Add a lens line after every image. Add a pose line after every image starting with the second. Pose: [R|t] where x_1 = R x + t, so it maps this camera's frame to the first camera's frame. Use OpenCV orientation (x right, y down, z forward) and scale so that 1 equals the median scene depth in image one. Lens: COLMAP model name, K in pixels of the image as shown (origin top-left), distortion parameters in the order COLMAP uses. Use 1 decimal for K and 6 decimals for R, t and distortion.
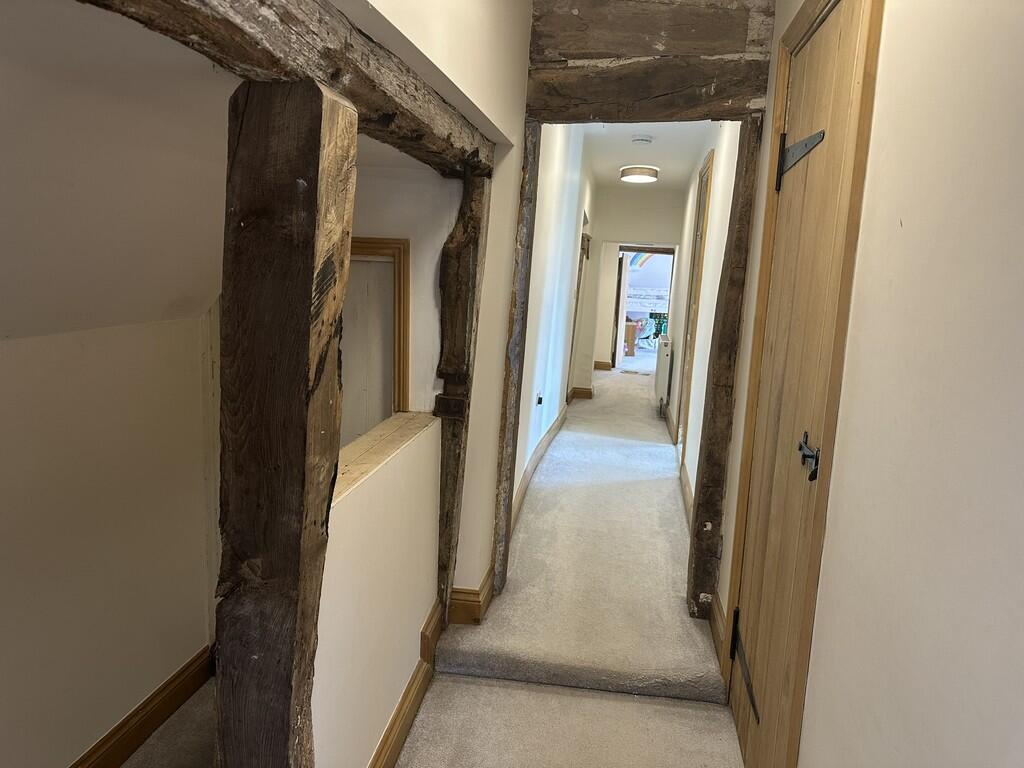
lens RADIAL K [[714.4, 0, 512.0], [0, 714.4, 384.0], [0, 0, 1]] dist [0.094794, -0.141231]
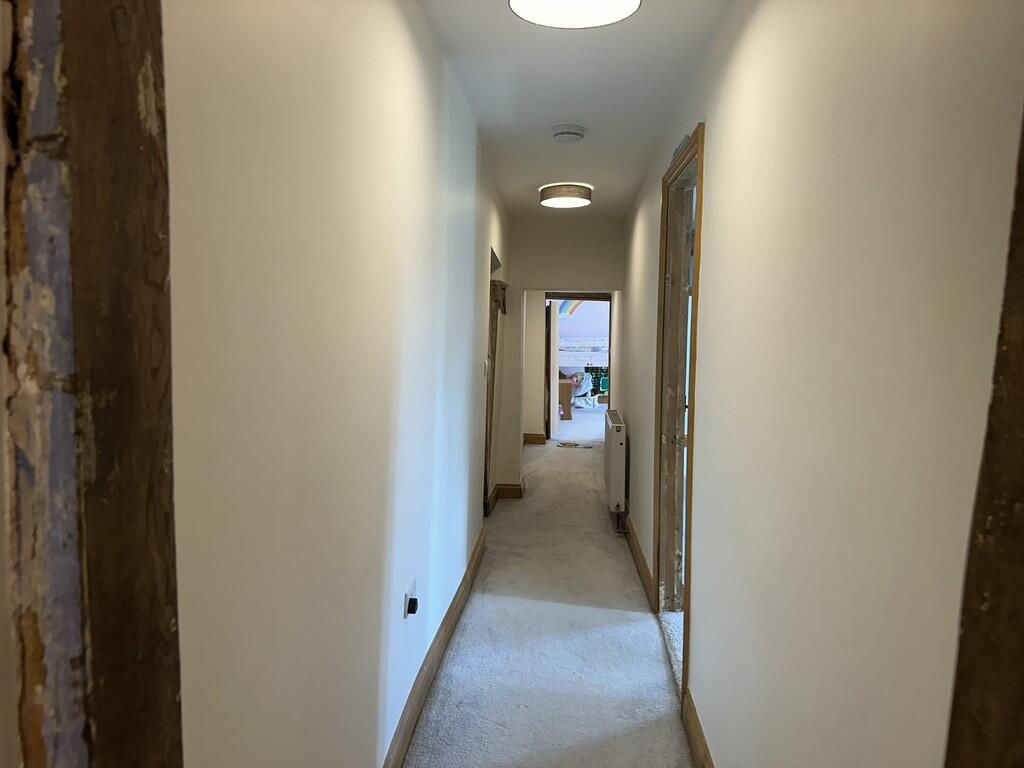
lens RADIAL K [[714.4, 0, 512.0], [0, 714.4, 384.0], [0, 0, 1]] dist [0.094794, -0.141231]
pose [[0.994079, -0.056967, 0.092525, 0.029493], [0.062594, 0.996288, -0.059096, -0.041724], [-0.088815, 0.064537, 0.993955, 0.192436]]
